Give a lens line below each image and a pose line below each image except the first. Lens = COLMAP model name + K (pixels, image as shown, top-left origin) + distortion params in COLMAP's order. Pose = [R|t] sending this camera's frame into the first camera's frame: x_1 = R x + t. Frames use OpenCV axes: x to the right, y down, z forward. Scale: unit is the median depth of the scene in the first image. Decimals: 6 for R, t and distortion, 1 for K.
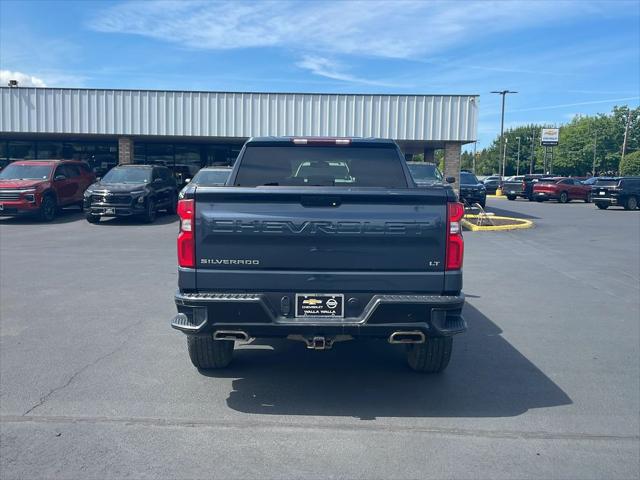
lens RADIAL K [[615.9, 0, 323.0], [0, 615.9, 237.2], [0, 0, 1]] dist [0.127820, -0.219777]
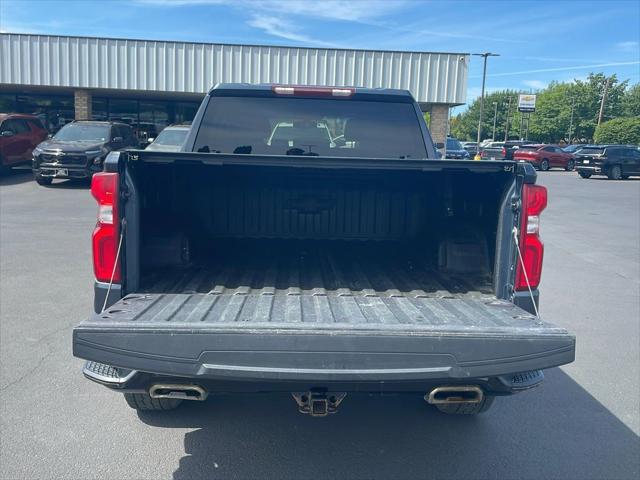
lens RADIAL K [[615.9, 0, 323.0], [0, 615.9, 237.2], [0, 0, 1]] dist [0.127820, -0.219777]
pose [[0.998908, 0.012882, 0.044900, -0.005709], [-0.015521, 0.998141, 0.058938, -0.006599], [-0.044057, -0.059570, 0.997251, 0.066600]]
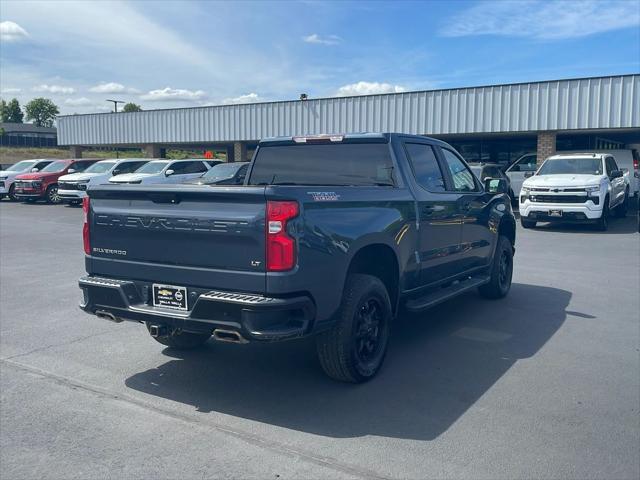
lens RADIAL K [[626.1, 0, 330.1], [0, 626.1, 219.8], [0, 0, 1]] dist [0.031299, -0.005972]
pose [[0.854114, 0.024140, -0.519526, 0.142397], [-0.036504, 0.999241, -0.013583, -0.003050], [0.518804, 0.030566, 0.854347, 0.038868]]
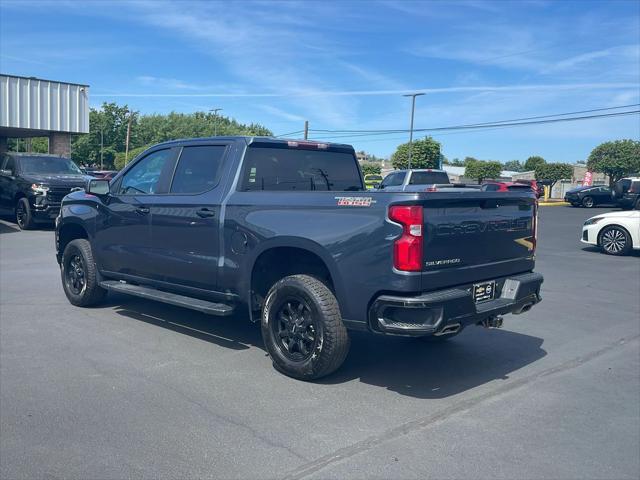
lens RADIAL K [[615.9, 0, 323.0], [0, 615.9, 237.2], [0, 0, 1]] dist [0.127820, -0.219777]
pose [[0.703218, -0.064199, 0.708070, -0.190801], [0.055446, 0.997834, 0.035405, -0.009669], [-0.708809, 0.014362, 0.705254, 0.068170]]
